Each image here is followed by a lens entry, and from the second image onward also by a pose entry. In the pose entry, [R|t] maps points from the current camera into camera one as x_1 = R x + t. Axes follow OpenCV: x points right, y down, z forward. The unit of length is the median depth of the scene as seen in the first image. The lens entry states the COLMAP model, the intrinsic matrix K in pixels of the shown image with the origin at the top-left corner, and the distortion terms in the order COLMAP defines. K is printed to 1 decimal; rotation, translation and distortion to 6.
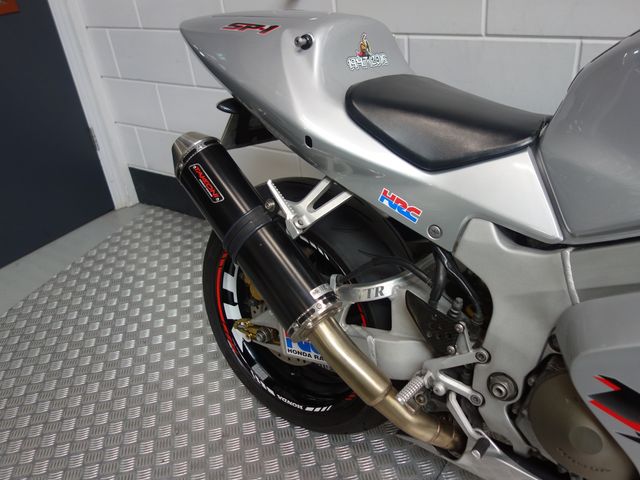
lens RADIAL K [[566.7, 0, 321.4], [0, 566.7, 243.8], [0, 0, 1]] dist [0.000697, 0.004797]
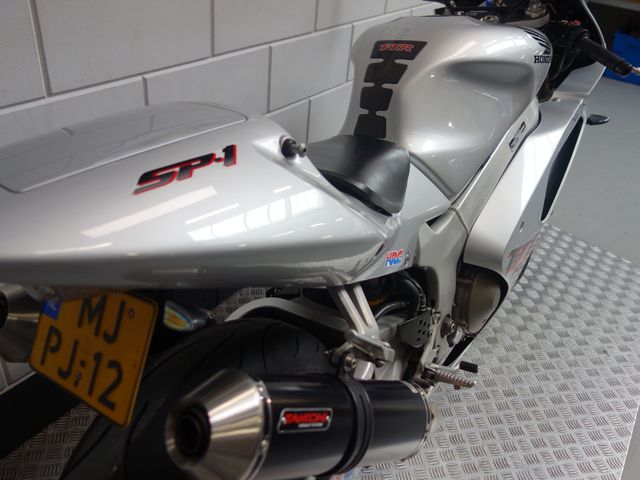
lens RADIAL K [[566.7, 0, 320.2], [0, 566.7, 239.1], [0, 0, 1]] dist [0.000697, 0.004797]
pose [[-0.033836, -0.454450, 0.890130, -0.672461], [0.427004, 0.798684, 0.423994, -0.529167], [-0.903617, 0.394435, 0.167027, 0.865341]]
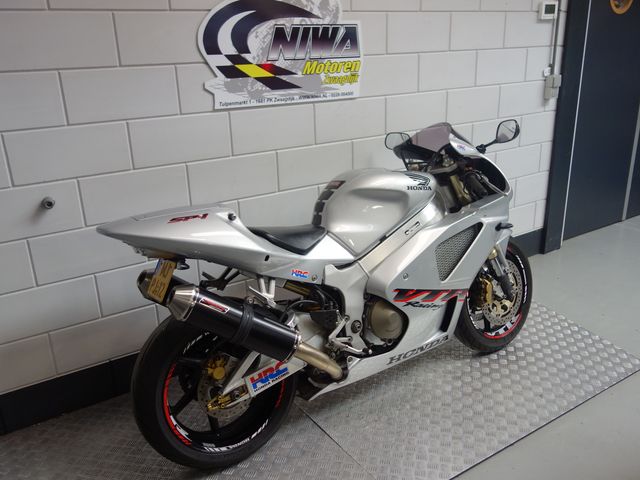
lens RADIAL K [[566.7, 0, 320.9], [0, 566.7, 239.9], [0, 0, 1]] dist [0.000697, 0.004797]
pose [[0.363438, -0.217529, 0.905866, -1.654548], [0.465845, 0.884499, 0.025499, -0.185410], [-0.806785, 0.412726, 0.422795, -0.046534]]
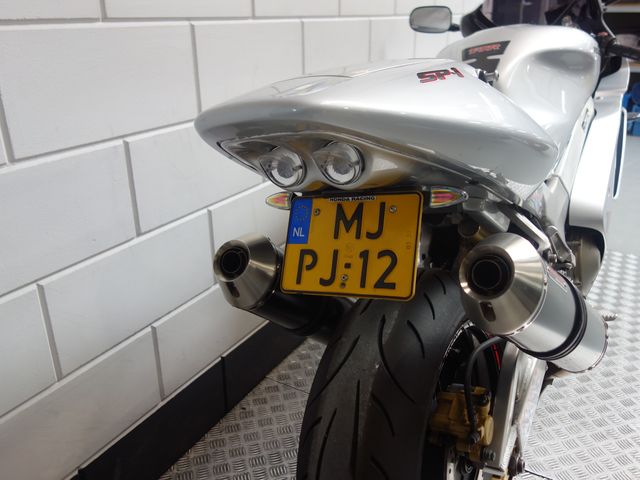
lens RADIAL K [[566.7, 0, 319.9], [0, 566.7, 241.7], [0, 0, 1]] dist [0.000697, 0.004797]
pose [[-0.119726, -0.273535, 0.954382, -0.854461], [0.515850, 0.804209, 0.295207, -0.521623], [-0.848272, 0.527661, 0.044818, 1.261720]]
